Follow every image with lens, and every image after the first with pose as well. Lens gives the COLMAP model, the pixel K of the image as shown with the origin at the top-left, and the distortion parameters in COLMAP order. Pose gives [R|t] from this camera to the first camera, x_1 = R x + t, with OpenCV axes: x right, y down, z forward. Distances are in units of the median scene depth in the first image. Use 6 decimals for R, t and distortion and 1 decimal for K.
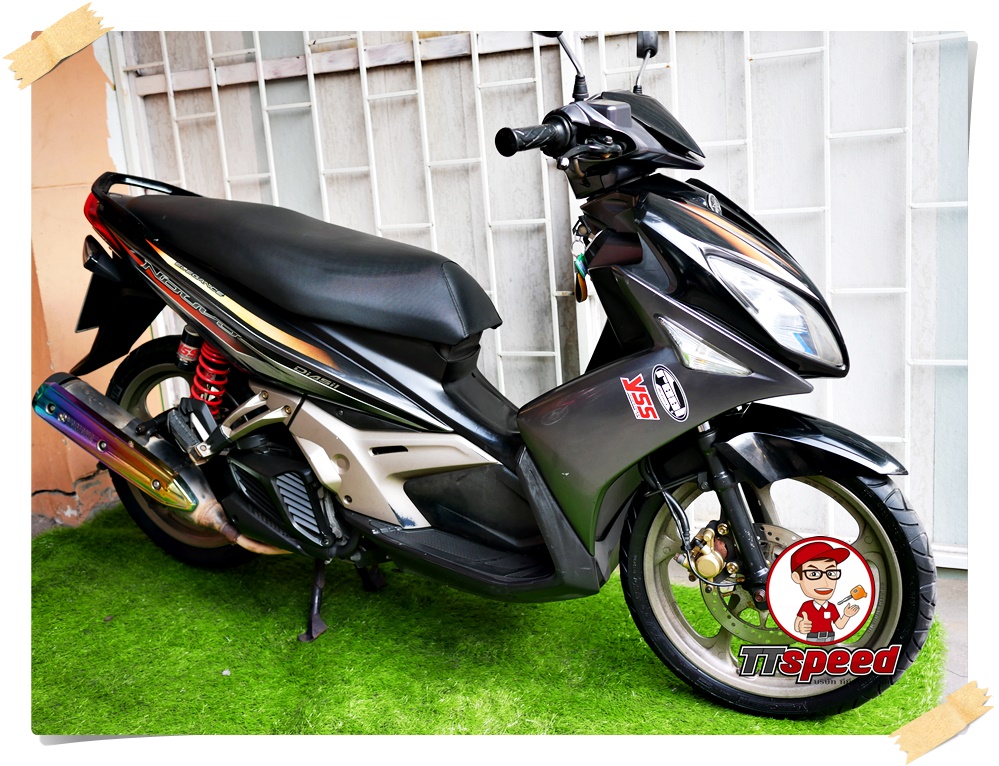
lens RADIAL K [[1055.8, 0, 497.0], [0, 1055.8, 382.3], [0, 0, 1]] dist [-0.015504, 0.000000]
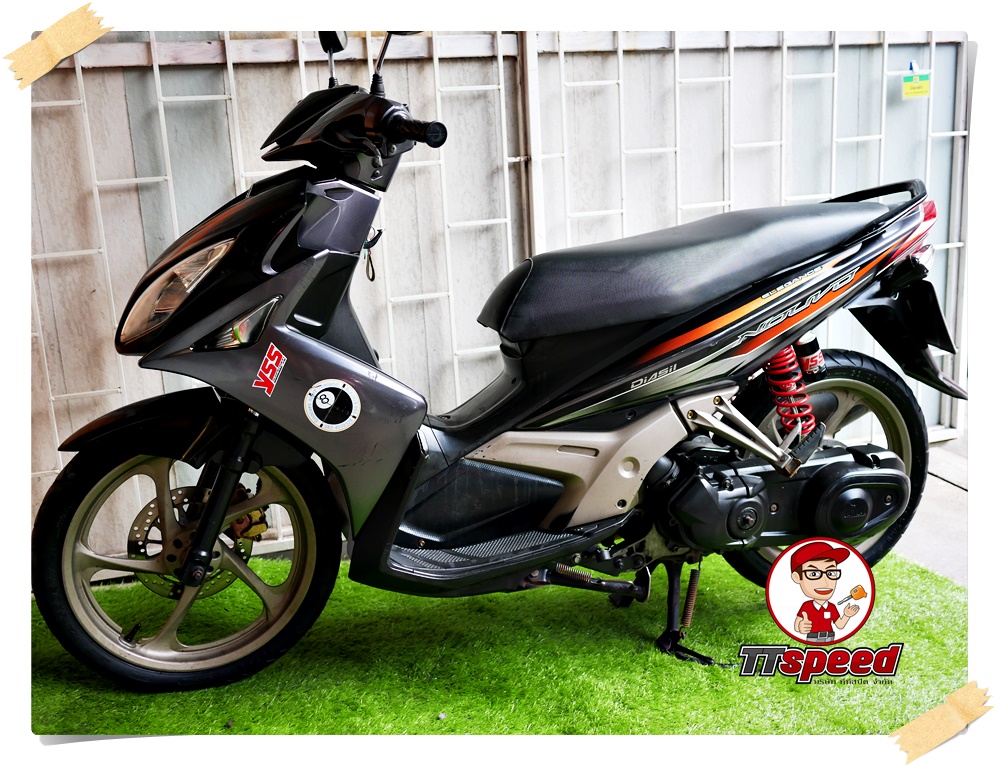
lens RADIAL K [[1055.8, 0, 498.4], [0, 1055.8, 383.0], [0, 0, 1]] dist [-0.015504, 0.000000]
pose [[0.705636, -0.124707, 0.697514, -0.798709], [0.149094, 0.988484, 0.025899, -0.022420], [-0.692711, 0.085720, 0.716103, 0.289116]]
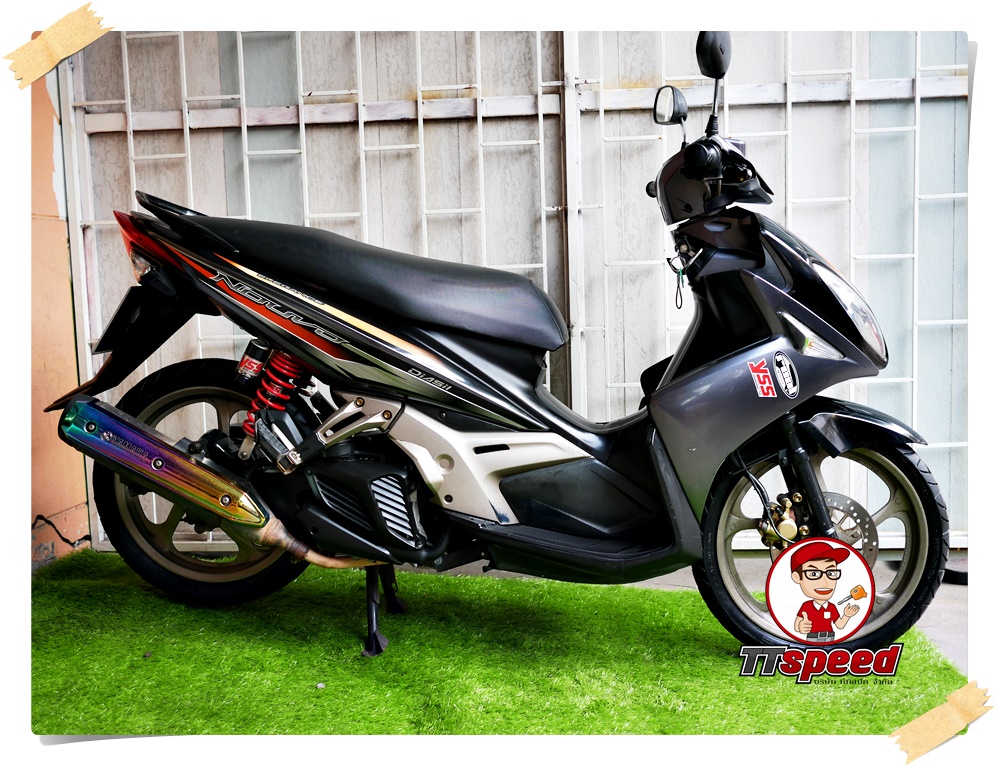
lens RADIAL K [[1055.8, 0, 495.3], [0, 1055.8, 380.6], [0, 0, 1]] dist [-0.015504, 0.000000]
pose [[0.927962, 0.014191, 0.372405, -0.463305], [0.038119, 0.990420, -0.132725, 0.128128], [-0.370721, 0.137359, 0.918531, 0.003905]]
